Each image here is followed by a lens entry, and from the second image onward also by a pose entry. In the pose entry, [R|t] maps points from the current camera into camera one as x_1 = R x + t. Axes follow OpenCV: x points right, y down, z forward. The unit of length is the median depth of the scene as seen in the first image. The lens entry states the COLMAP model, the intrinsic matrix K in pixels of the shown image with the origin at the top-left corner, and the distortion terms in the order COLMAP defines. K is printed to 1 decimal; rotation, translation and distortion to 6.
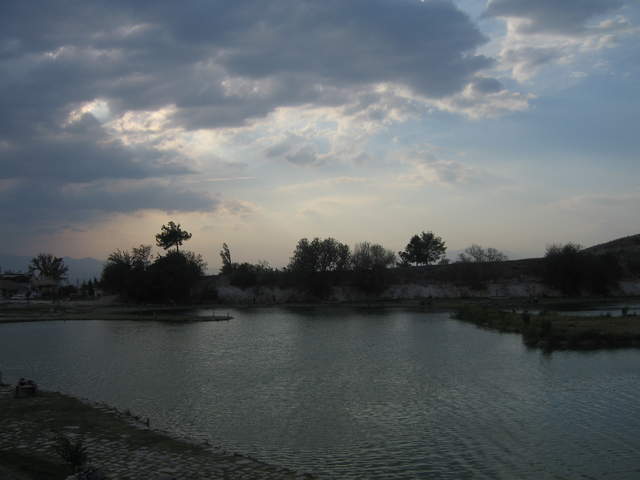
lens RADIAL K [[747.2, 0, 303.8], [0, 747.2, 228.9], [0, 0, 1]] dist [0.011317, 0.000000]
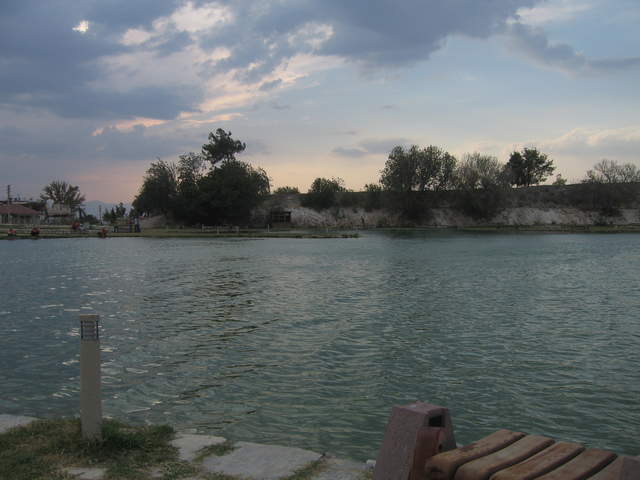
lens RADIAL K [[730.2, 0, 285.5], [0, 730.2, 239.3], [0, 0, 1]] dist [-0.053393, 0.000000]
pose [[0.999850, 0.009654, -0.014368, -0.100664], [-0.008456, 0.996655, 0.081280, 0.046208], [0.015104, -0.081146, 0.996588, 0.222232]]
